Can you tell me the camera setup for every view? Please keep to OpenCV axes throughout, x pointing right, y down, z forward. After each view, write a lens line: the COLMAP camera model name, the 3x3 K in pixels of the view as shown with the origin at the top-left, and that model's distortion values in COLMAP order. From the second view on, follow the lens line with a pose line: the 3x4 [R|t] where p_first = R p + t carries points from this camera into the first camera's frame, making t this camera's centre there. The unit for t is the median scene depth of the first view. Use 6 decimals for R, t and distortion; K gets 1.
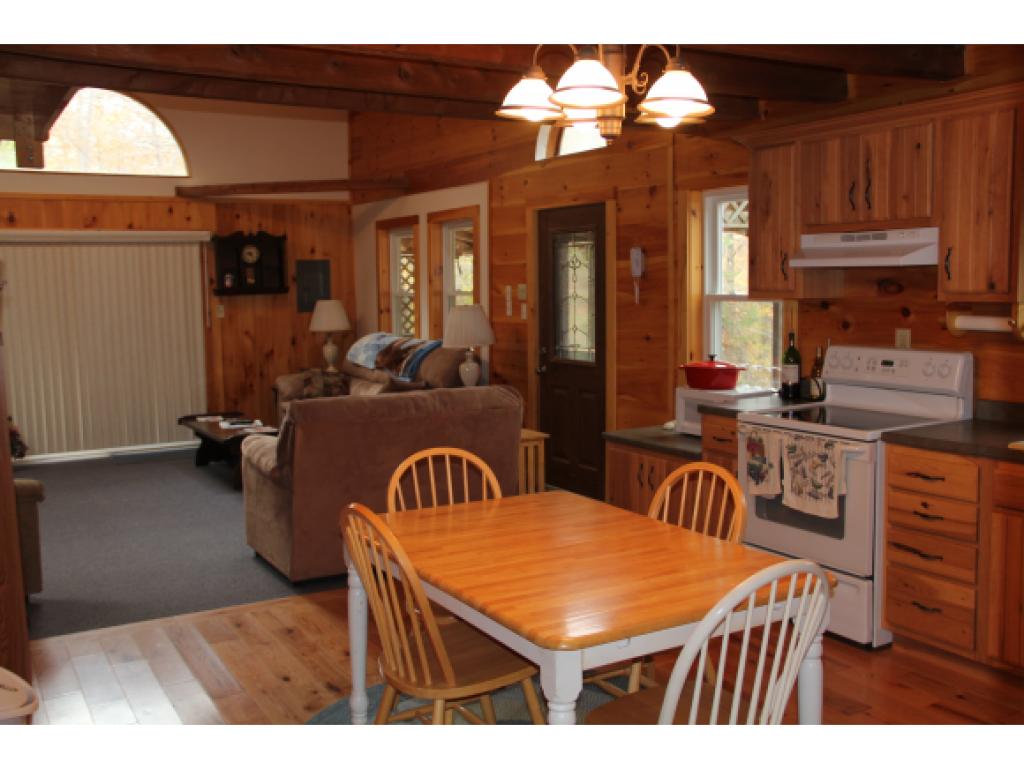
lens RADIAL K [[998.0, 0, 514.9], [0, 998.0, 407.4], [0, 0, 1]] dist [-0.048334, 0.000000]
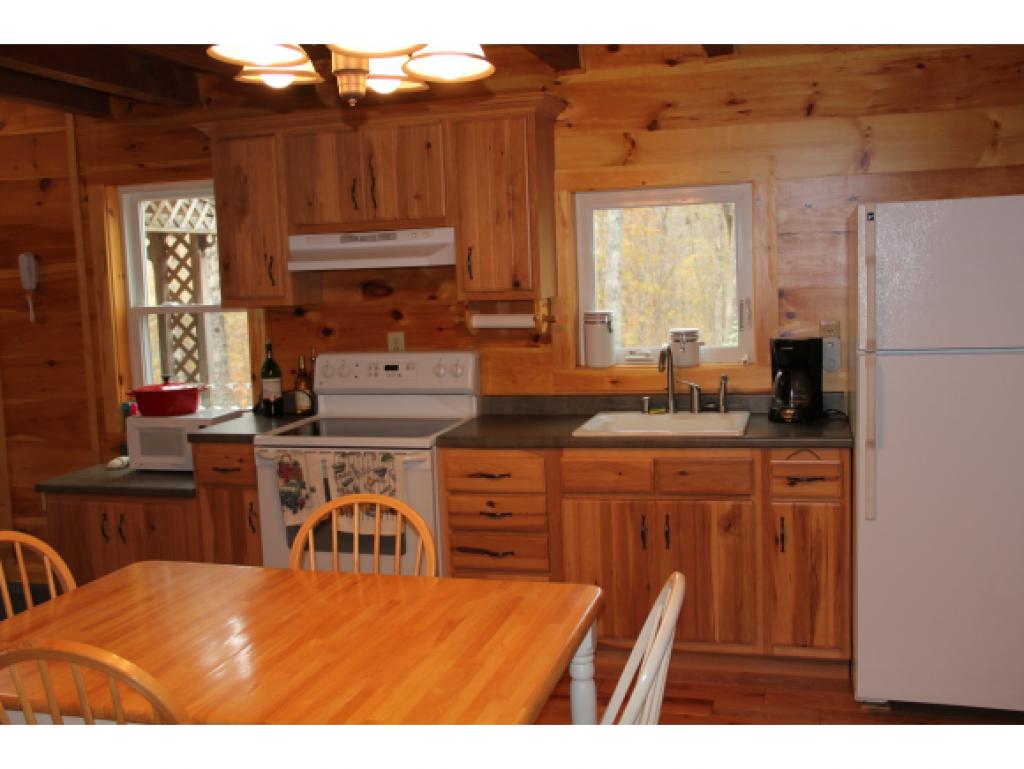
lens RADIAL K [[998.0, 0, 506.6], [0, 998.0, 390.6], [0, 0, 1]] dist [-0.048334, 0.000000]
pose [[0.725619, -0.084263, 0.682917, -0.179250], [0.107713, 0.994148, 0.008217, -0.015296], [-0.679614, 0.067596, 0.730449, 0.176373]]
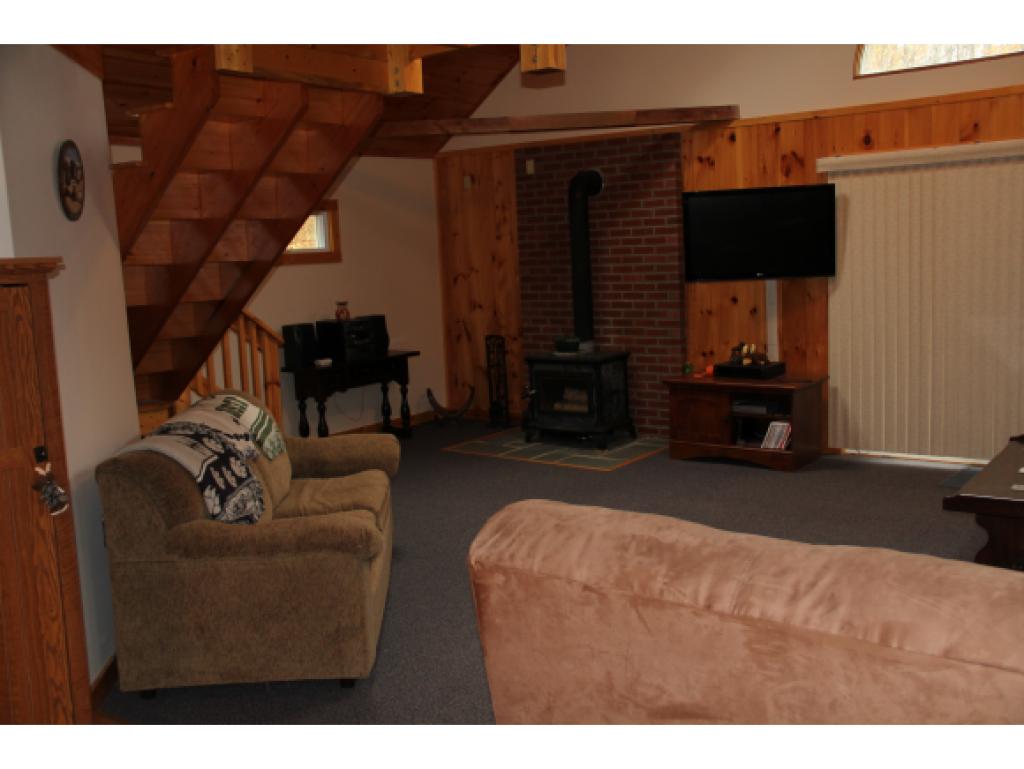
lens RADIAL K [[998.0, 0, 514.7], [0, 998.0, 383.4], [0, 0, 1]] dist [-0.048334, 0.000000]
pose [[0.371633, 0.117384, -0.920929, 0.184260], [-0.081227, 0.992281, 0.093700, -0.087254], [0.924819, 0.039982, 0.378300, 0.760654]]
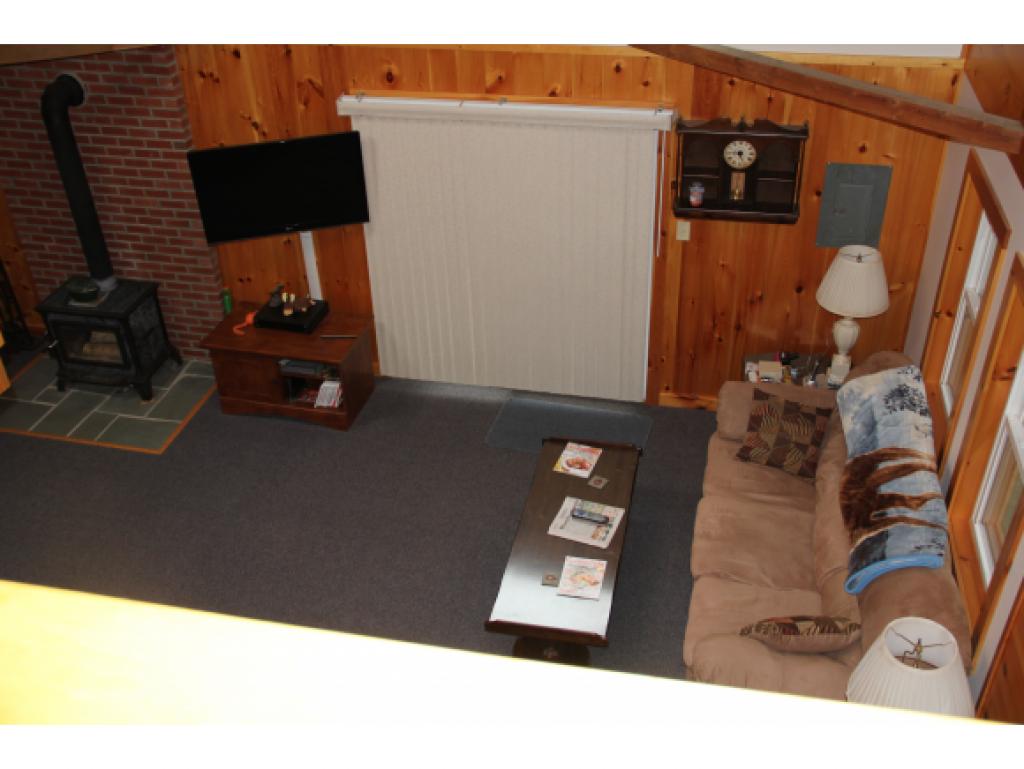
lens RADIAL K [[998.0, 0, 533.0], [0, 998.0, 381.0], [0, 0, 1]] dist [-0.048334, 0.000000]
pose [[0.730711, 0.376436, -0.569524, 0.045368], [-0.079438, 0.875456, 0.476725, -0.553949], [0.678050, -0.303106, 0.669608, 0.890868]]
